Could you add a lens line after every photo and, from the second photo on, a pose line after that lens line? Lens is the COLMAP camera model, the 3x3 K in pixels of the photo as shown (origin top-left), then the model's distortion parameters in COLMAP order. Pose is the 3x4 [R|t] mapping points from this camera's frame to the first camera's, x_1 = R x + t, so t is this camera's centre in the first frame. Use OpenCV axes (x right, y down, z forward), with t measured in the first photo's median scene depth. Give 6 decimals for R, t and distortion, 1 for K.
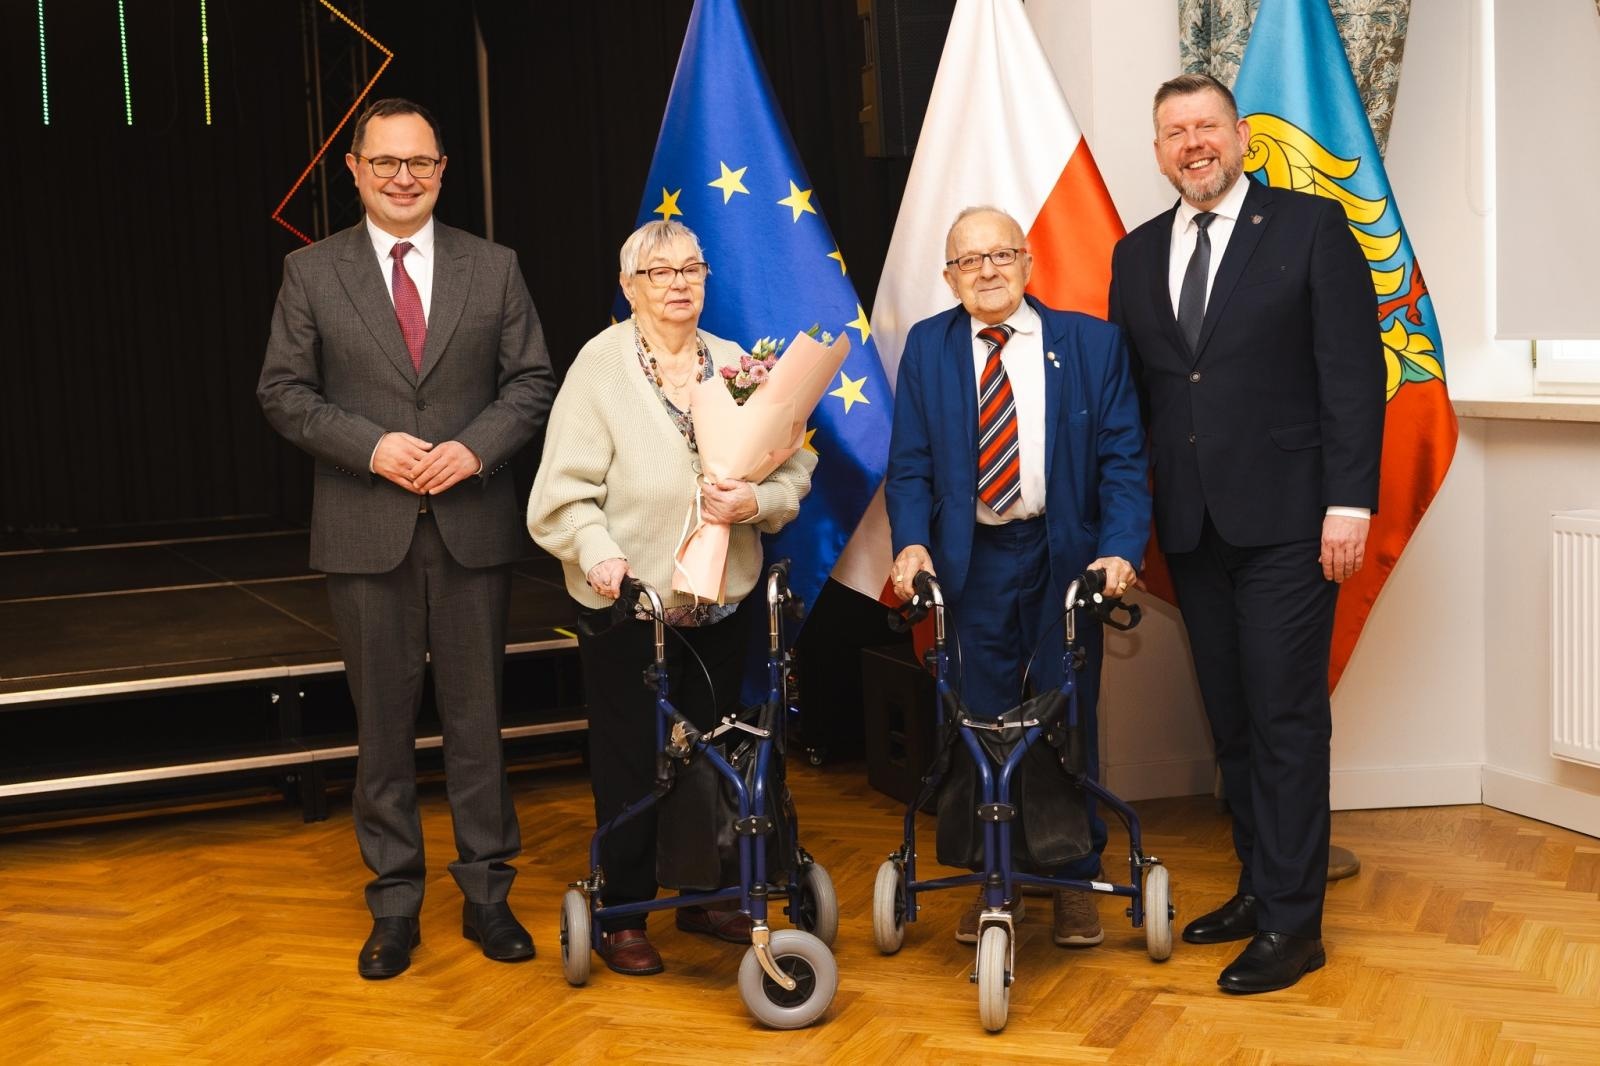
lens RADIAL K [[2233.4, 0, 797.0], [0, 2233.4, 519.8], [0, 0, 1]] dist [0.023972, -0.058714]
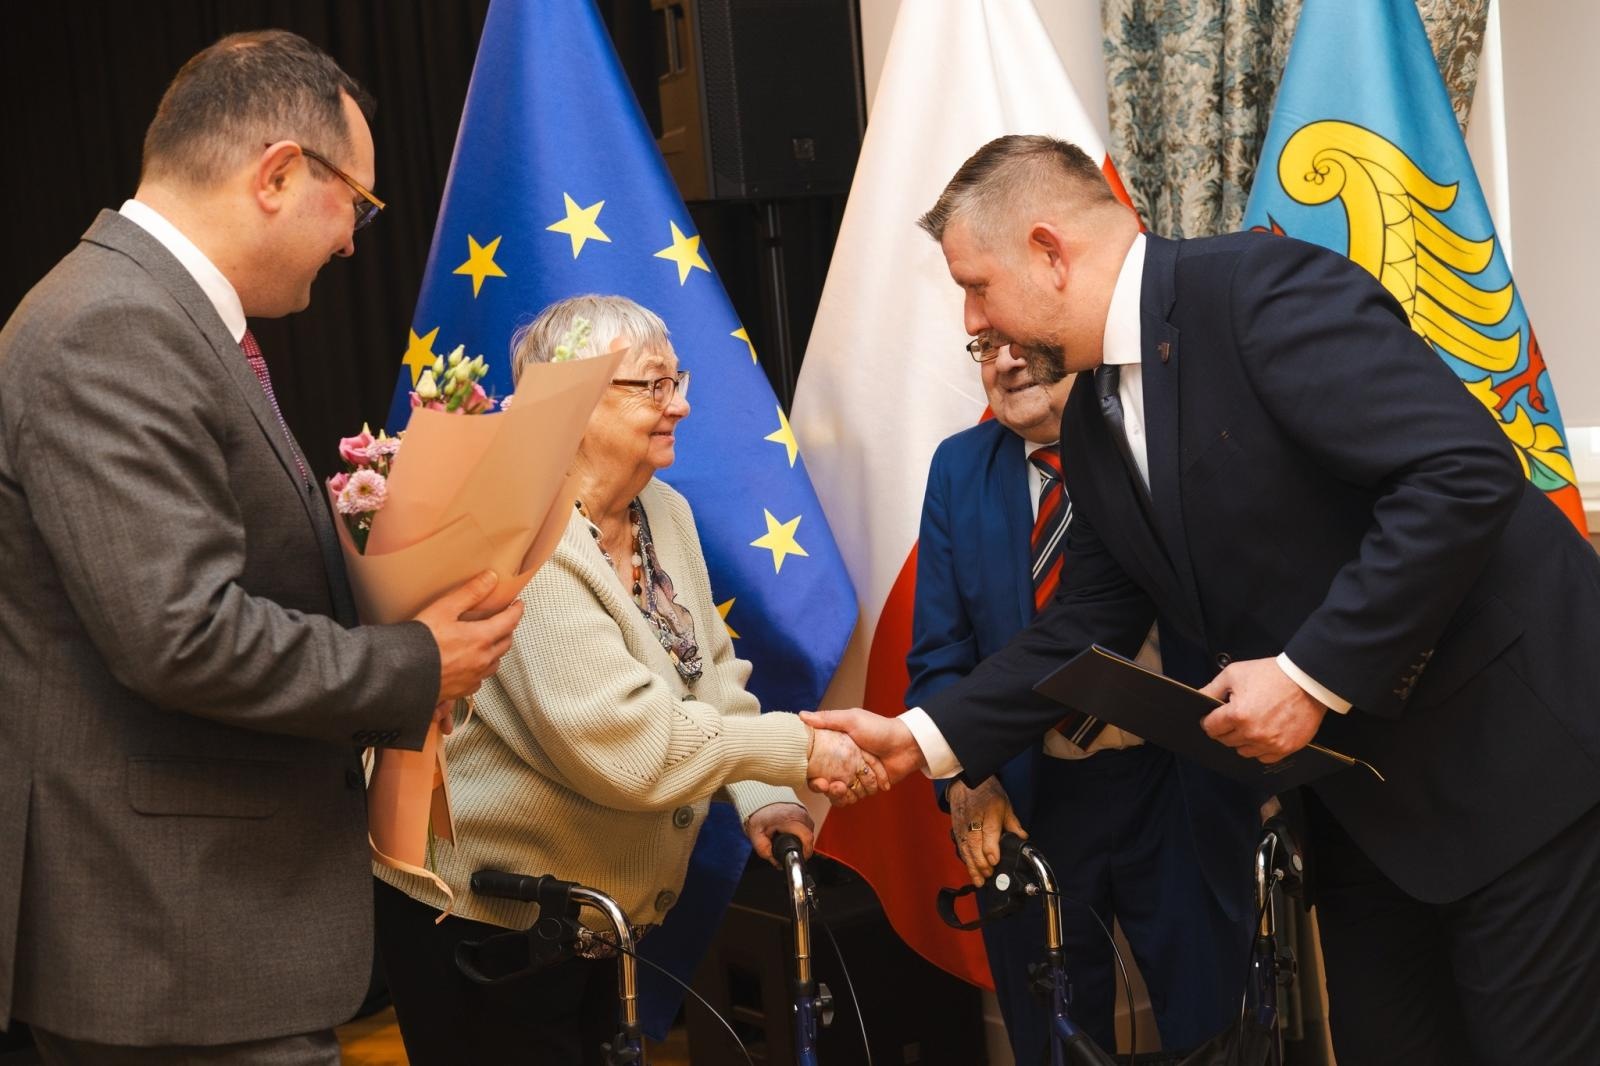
lens RADIAL K [[2233.4, 0, 797.0], [0, 2233.4, 519.8], [0, 0, 1]] dist [0.023972, -0.058714]
pose [[0.963615, -0.043028, 0.263806, -0.142826], [0.055408, 0.997676, -0.039664, -0.036458], [-0.261486, 0.052838, 0.963760, 0.362580]]
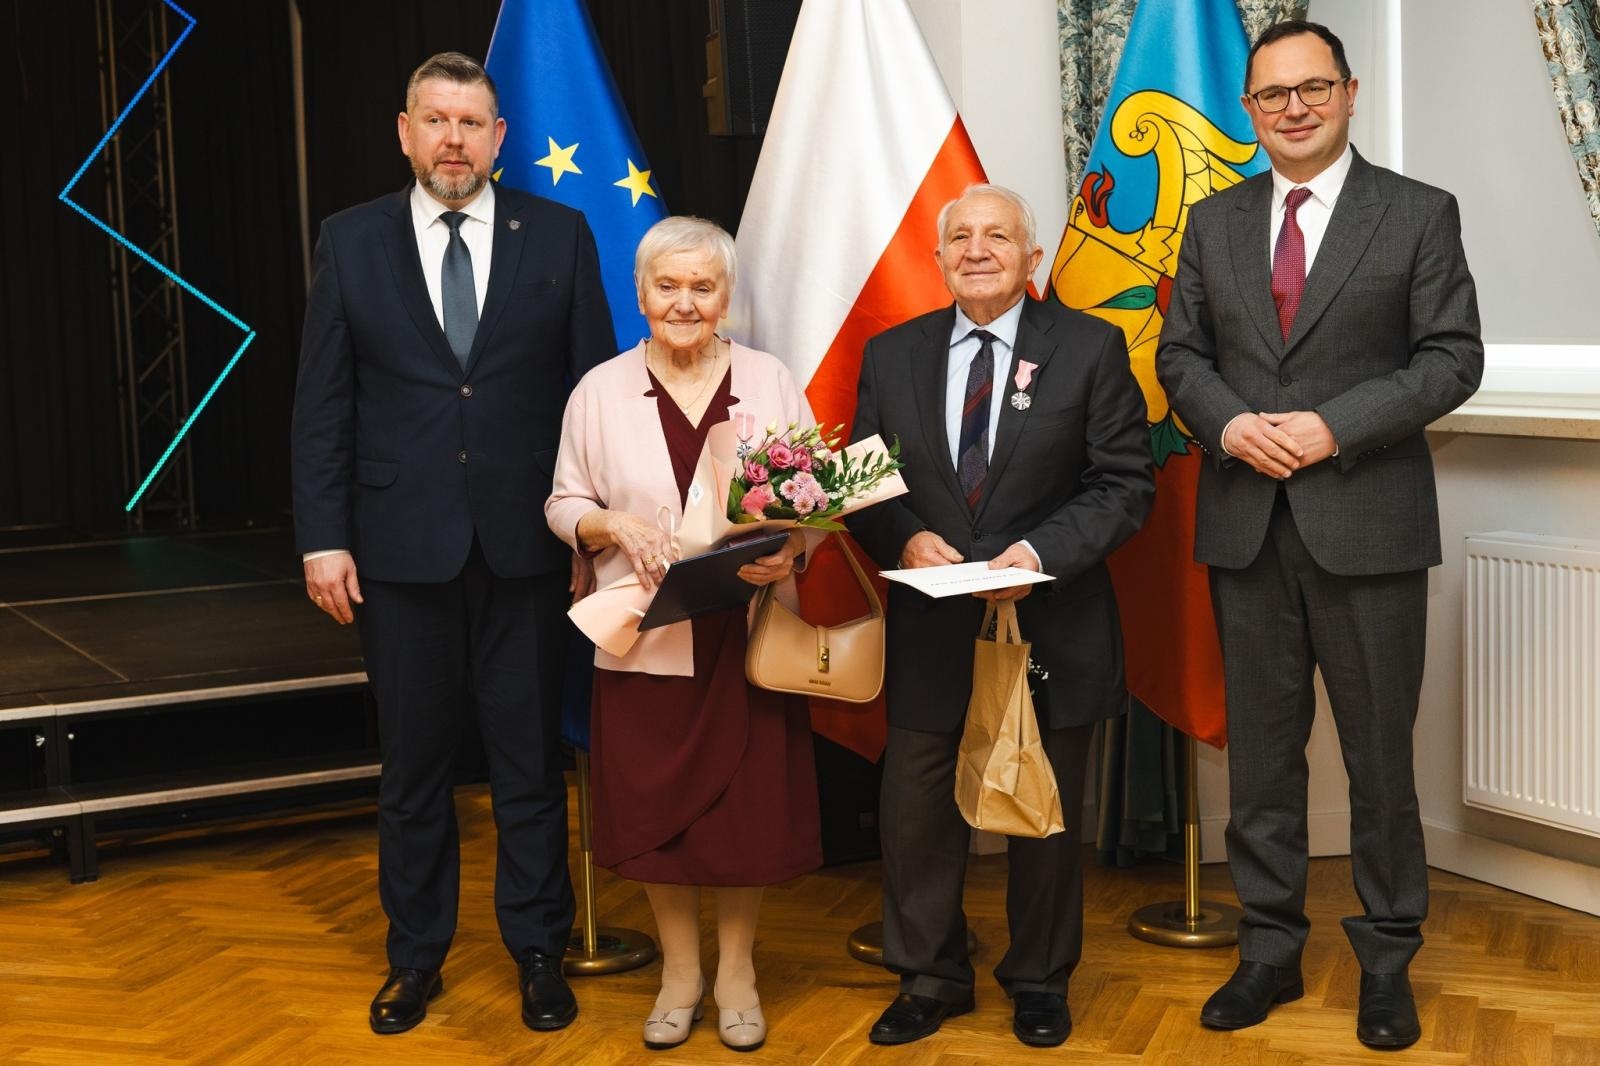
lens RADIAL K [[2337.1, 0, 789.5], [0, 2337.1, 500.1], [0, 0, 1]] dist [0.013048, 0.008008]
pose [[0.998105, 0.001285, 0.061525, 0.005851], [-0.000725, 0.999958, -0.009124, -0.008706], [-0.061534, 0.009062, 0.998064, 0.073898]]
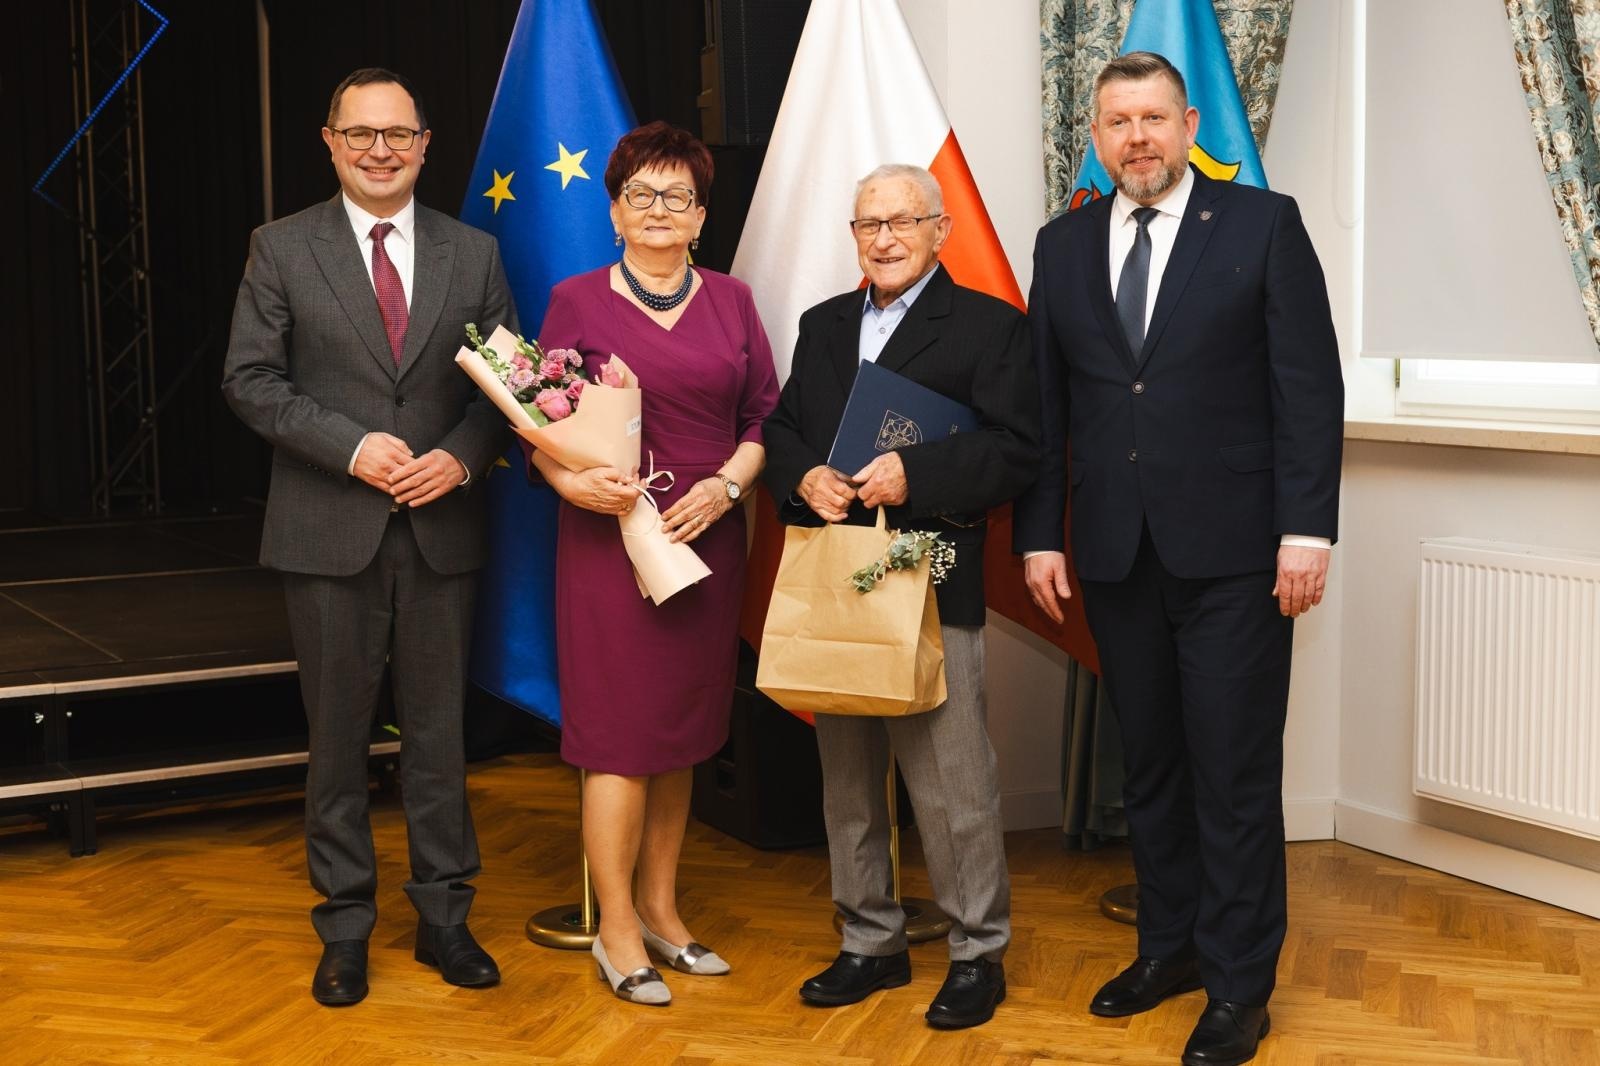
lens RADIAL K [[2233.4, 0, 797.0], [0, 2233.4, 519.8], [0, 0, 1]] dist [0.023972, -0.058714]
pose [[0.994146, 0.016605, 0.106761, -0.032077], [-0.016758, 0.999859, 0.000535, -0.008028], [-0.106737, -0.002321, 0.994285, 0.078996]]
